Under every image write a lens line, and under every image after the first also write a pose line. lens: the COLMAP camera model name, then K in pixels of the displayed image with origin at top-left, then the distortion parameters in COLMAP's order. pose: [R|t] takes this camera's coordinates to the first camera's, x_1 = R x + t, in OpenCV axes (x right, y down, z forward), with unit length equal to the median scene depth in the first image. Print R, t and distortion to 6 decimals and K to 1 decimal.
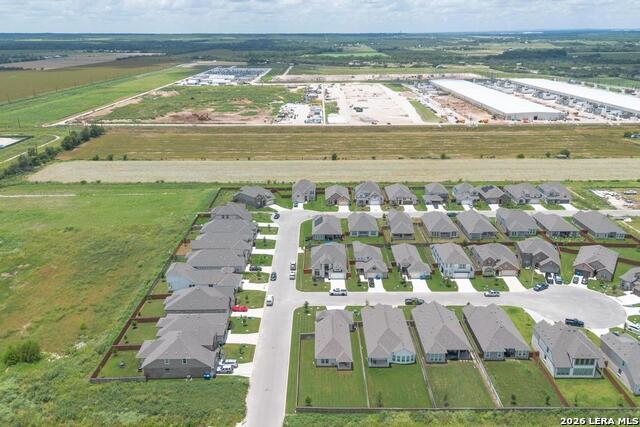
lens RADIAL K [[537.9, 0, 320.0], [0, 537.9, 213.5], [0, 0, 1]] dist [0.098884, -0.127261]
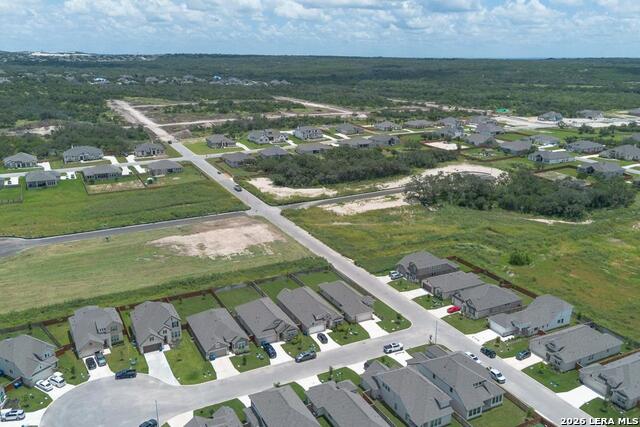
lens RADIAL K [[537.9, 0, 320.0], [0, 537.9, 213.5], [0, 0, 1]] dist [0.098884, -0.127261]
pose [[-0.889369, 0.125470, -0.439636, 0.459114], [-0.150202, 0.828041, 0.540173, -0.445336], [0.431812, 0.546448, -0.717588, 1.370083]]
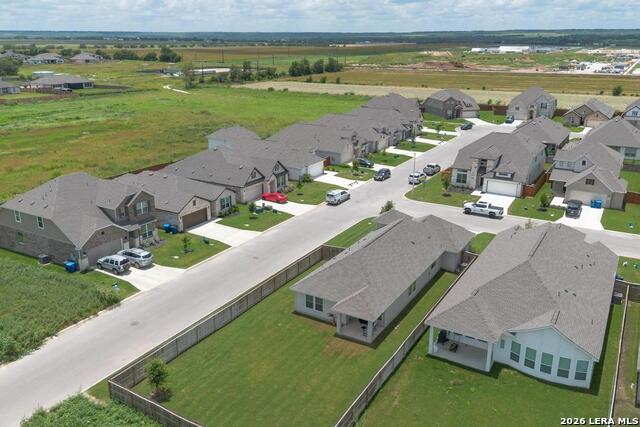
lens RADIAL K [[537.9, 0, 320.0], [0, 537.9, 213.5], [0, 0, 1]] dist [0.098884, -0.127261]
pose [[0.856277, 0.164456, -0.489637, 0.134188], [-0.166810, 0.985210, 0.039189, 0.146317], [0.488840, 0.048120, 0.871045, 0.503614]]
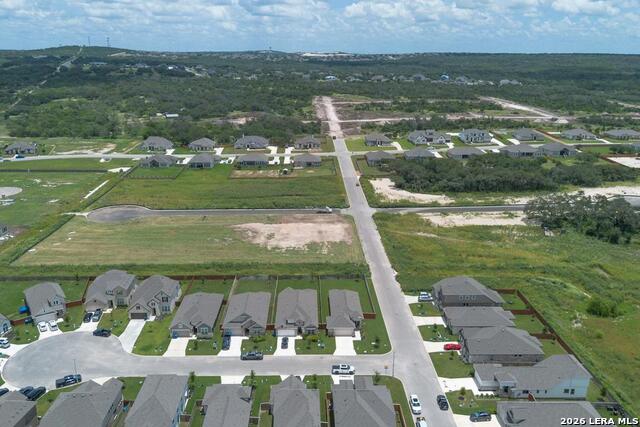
lens RADIAL K [[537.9, 0, 320.0], [0, 537.9, 213.5], [0, 0, 1]] dist [0.098884, -0.127261]
pose [[-0.999763, 0.001776, -0.021708, 0.080484], [-0.011083, 0.816481, 0.577266, -0.464060], [0.018750, 0.577369, -0.816268, 1.430033]]
